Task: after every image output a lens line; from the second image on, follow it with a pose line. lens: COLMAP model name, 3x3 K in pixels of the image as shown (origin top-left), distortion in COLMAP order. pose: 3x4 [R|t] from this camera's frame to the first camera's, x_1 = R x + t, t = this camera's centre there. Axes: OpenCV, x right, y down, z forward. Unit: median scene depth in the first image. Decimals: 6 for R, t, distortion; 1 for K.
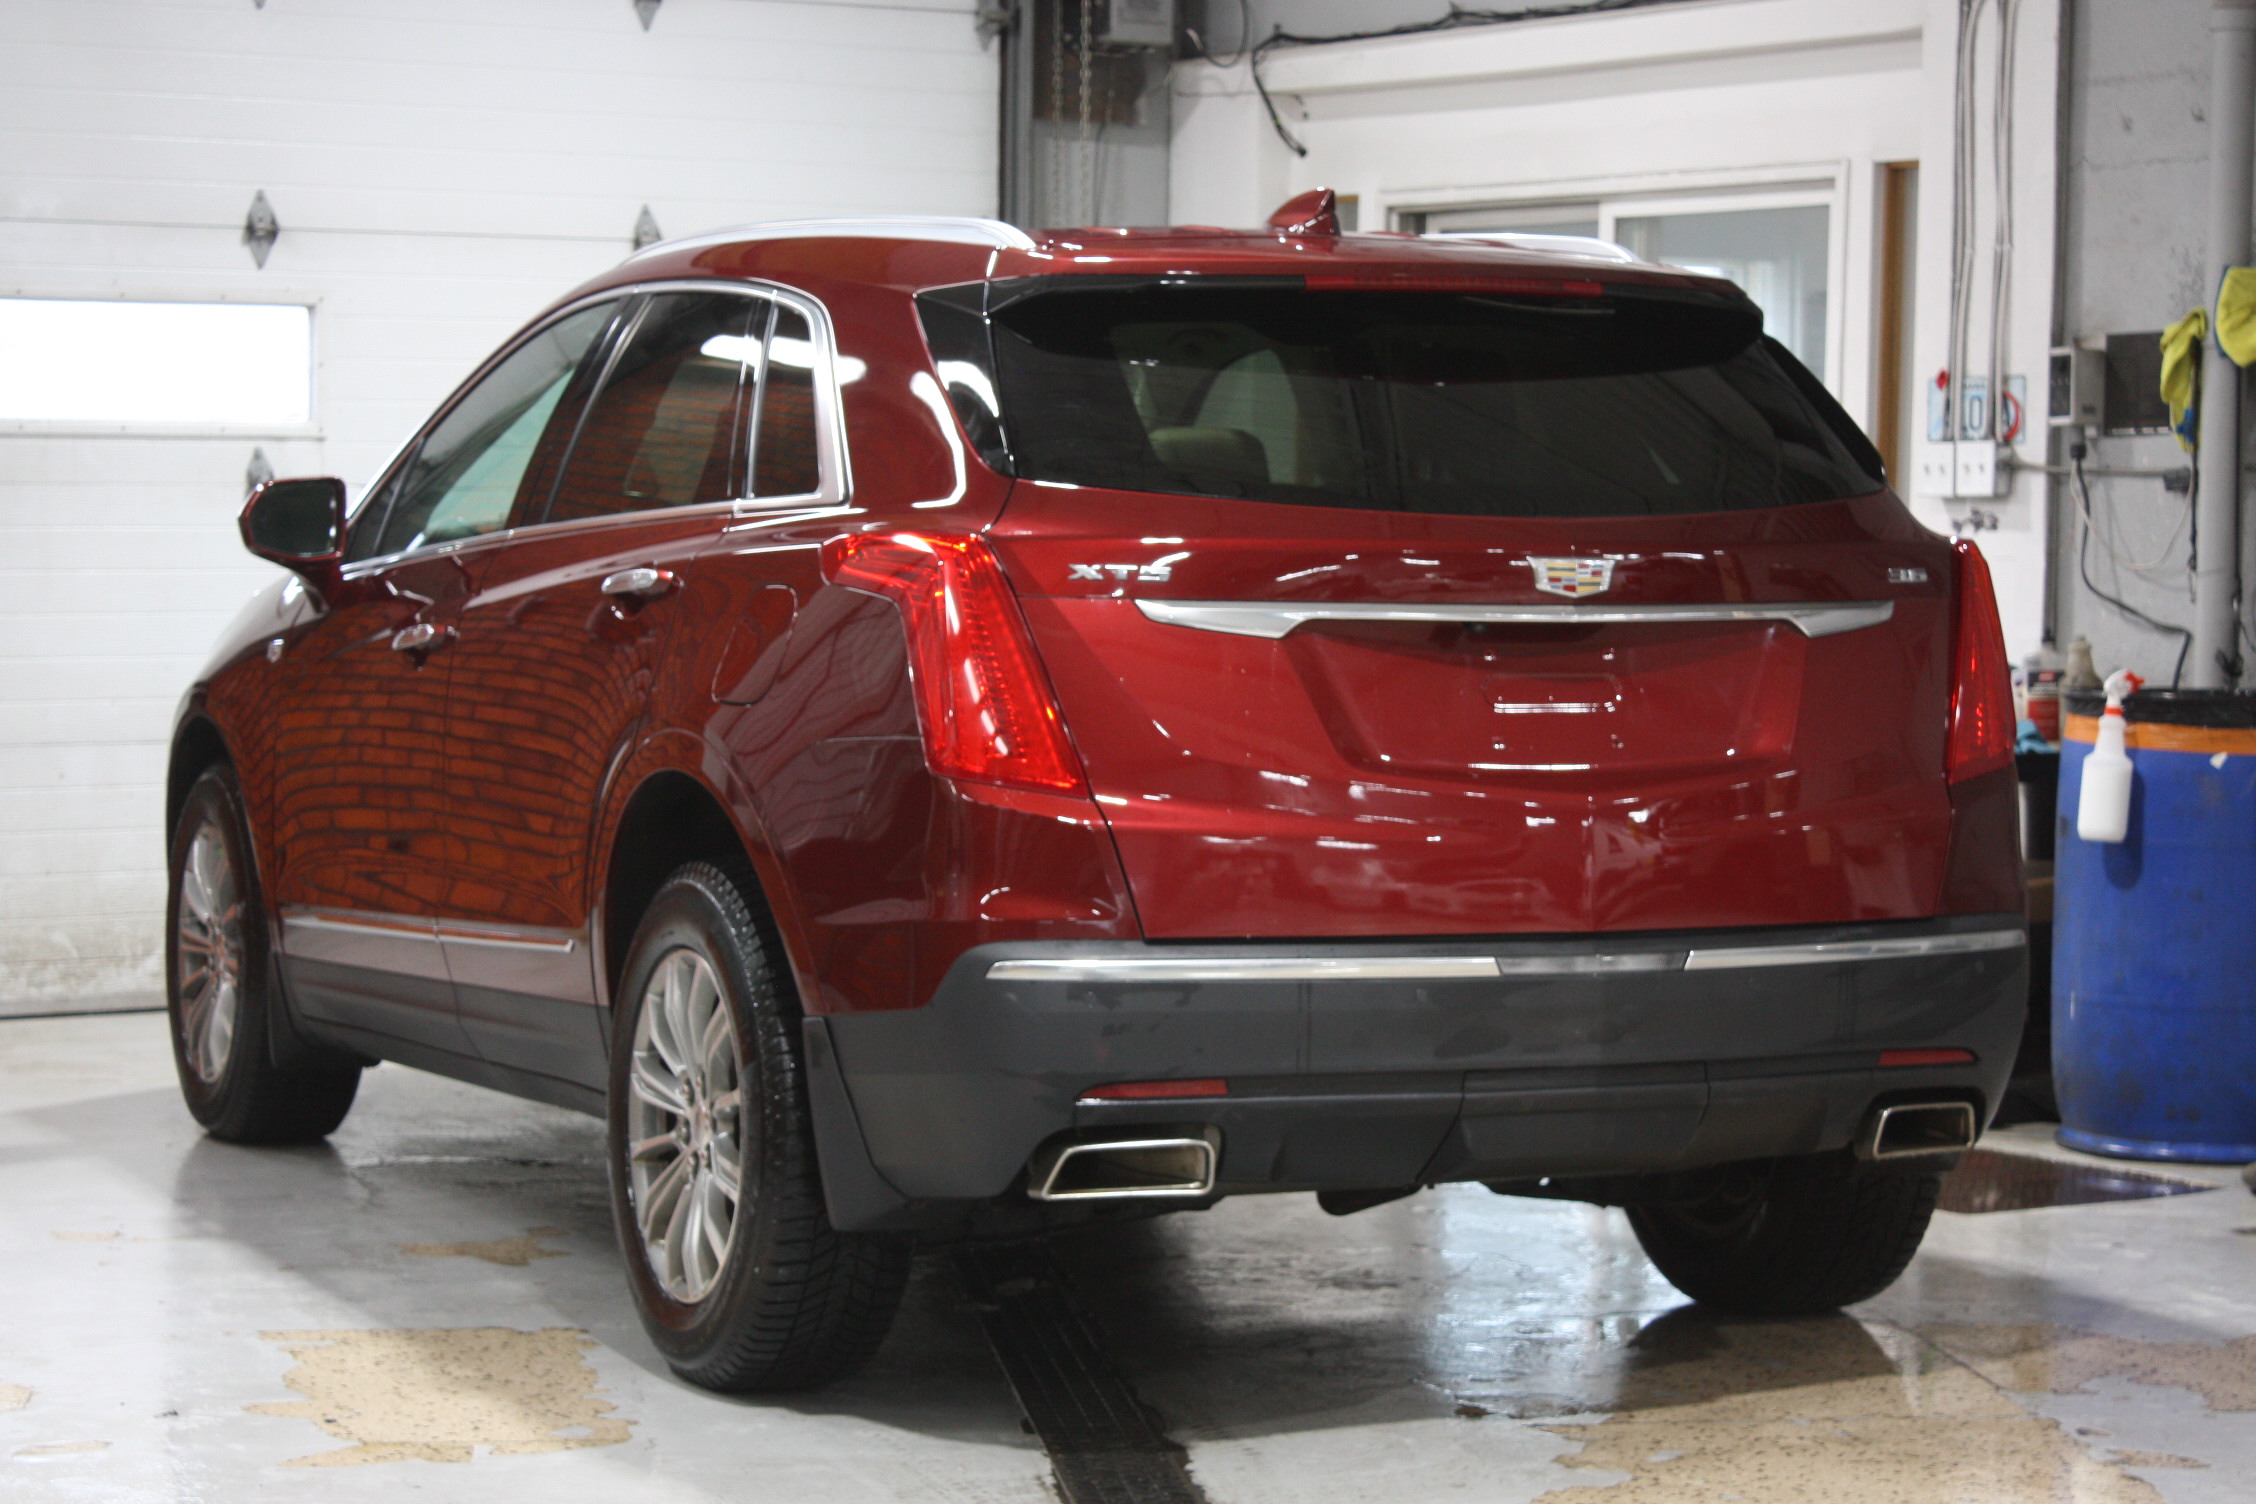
lens RADIAL K [[5142.8, 0, 1128.0], [0, 5142.8, 751.8], [0, 0, 1]] dist [0.096479, 0.000000]
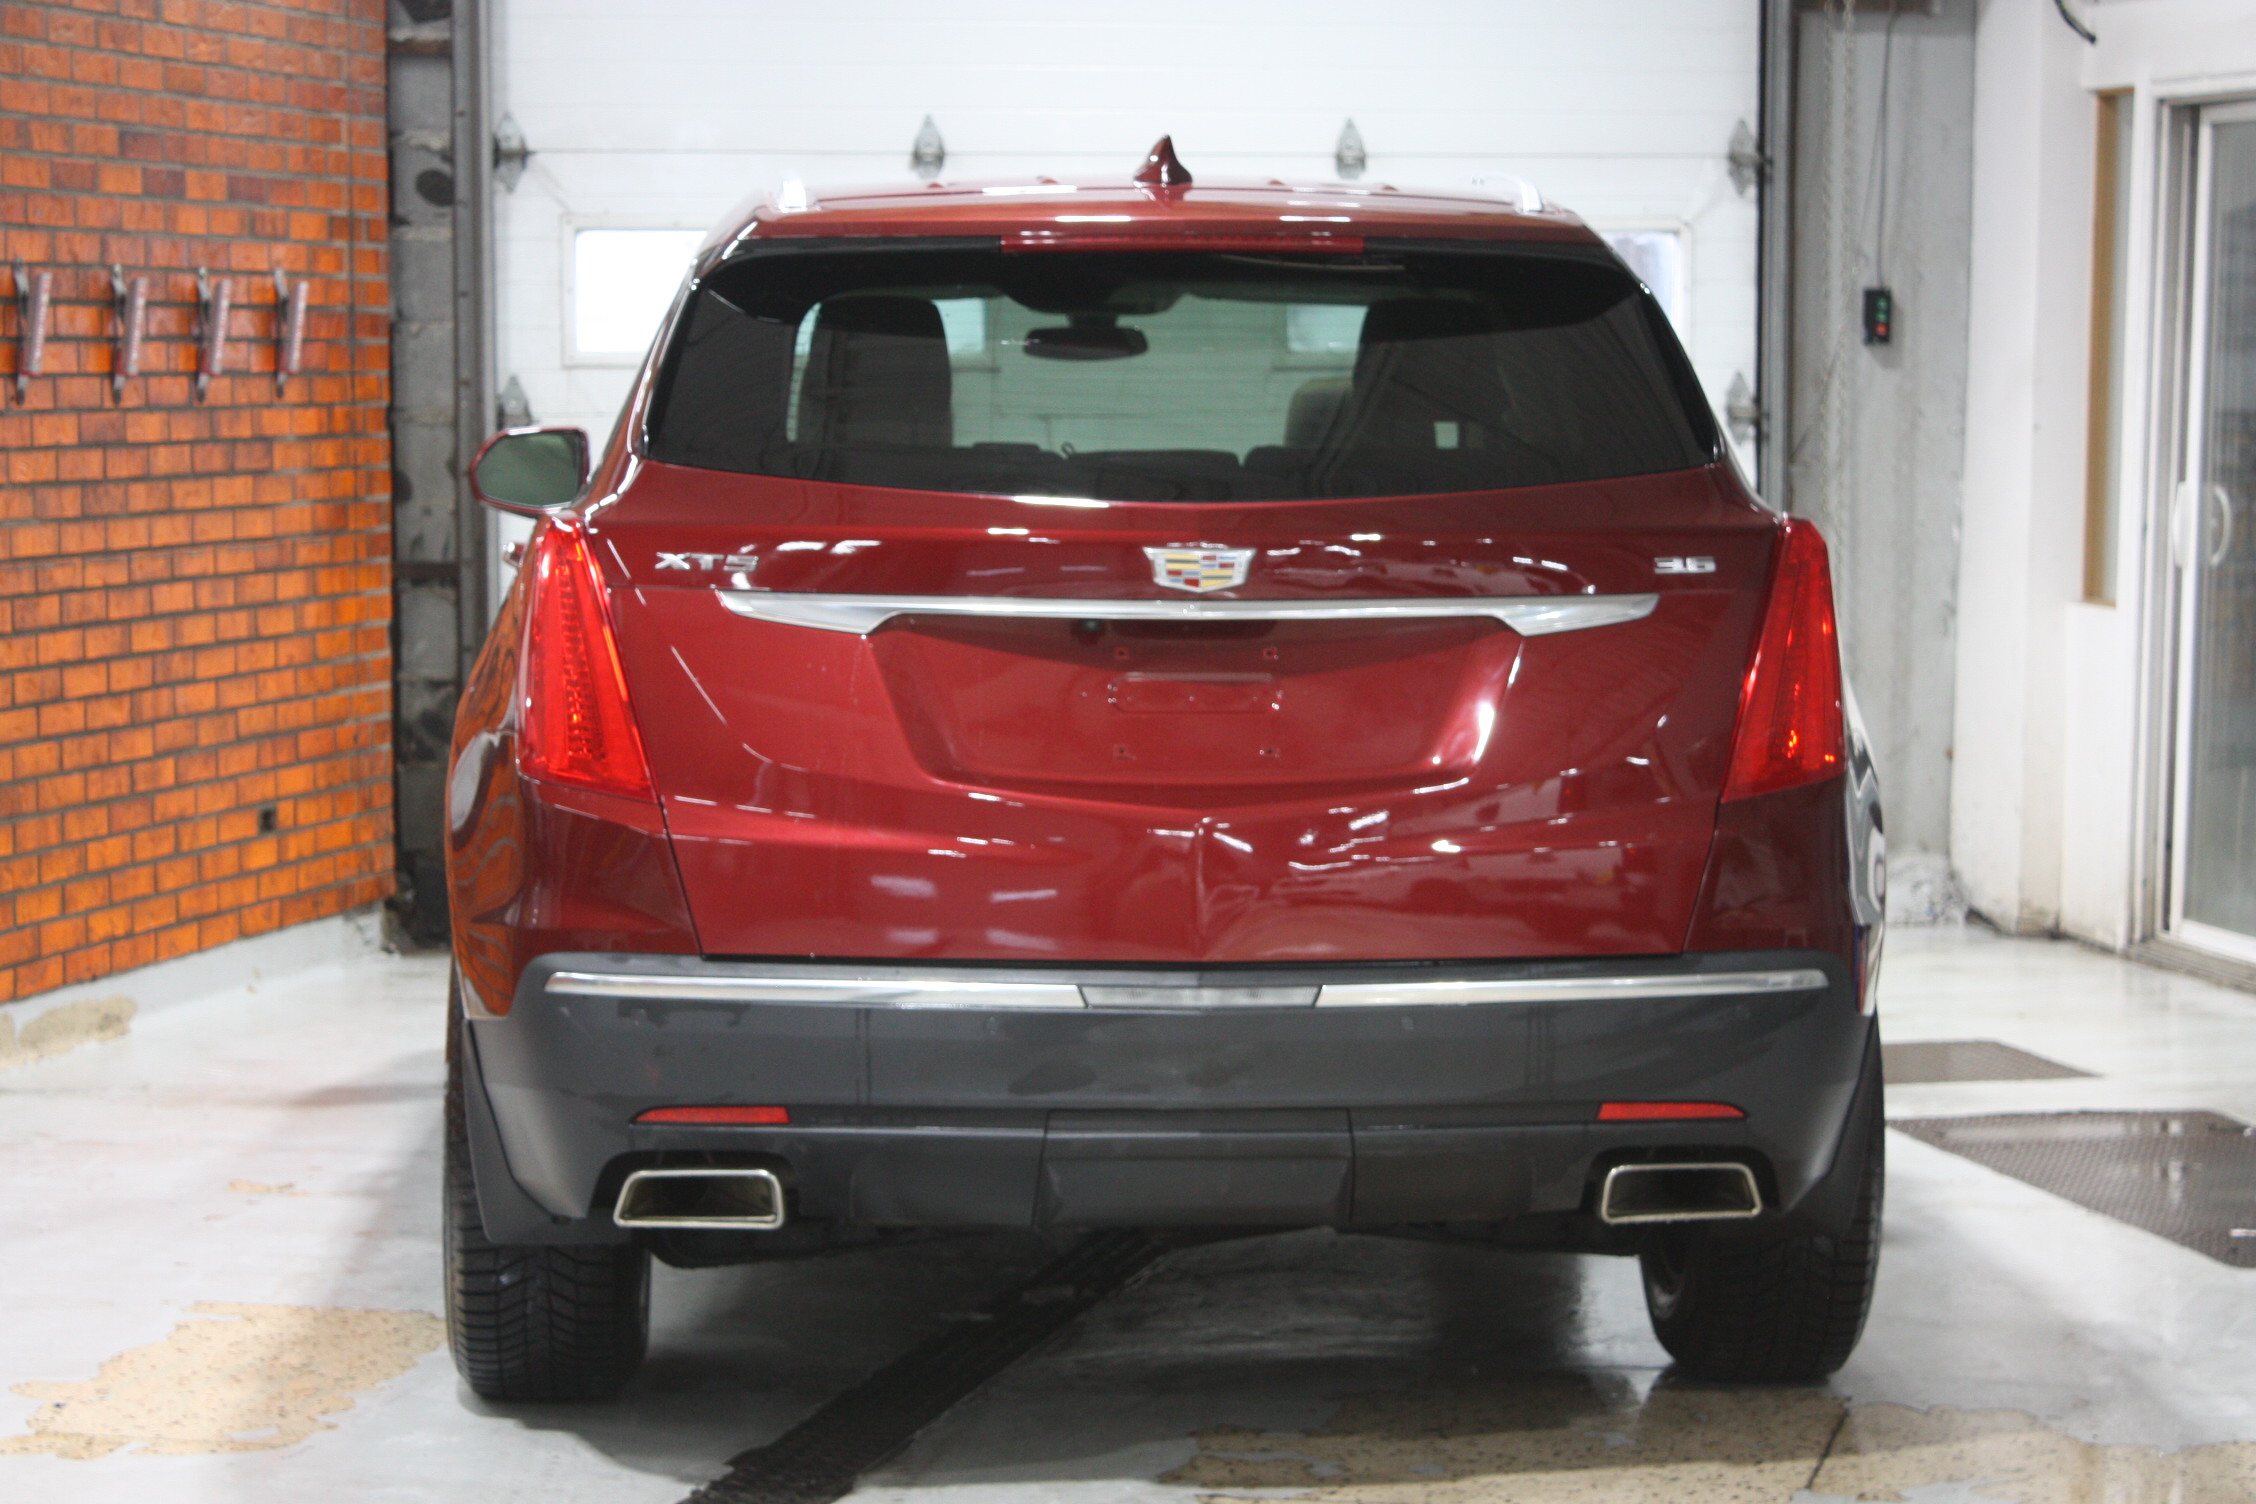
lens RADIAL K [[5313.5, 0, 1127.9], [0, 5313.5, 751.3], [0, 0, 1]] dist [0.075307, 0.000000]
pose [[0.934121, 0.021538, -0.356307, 0.409879], [-0.013123, 0.999575, 0.026018, -0.026219], [0.356716, -0.019628, 0.934007, 0.119837]]
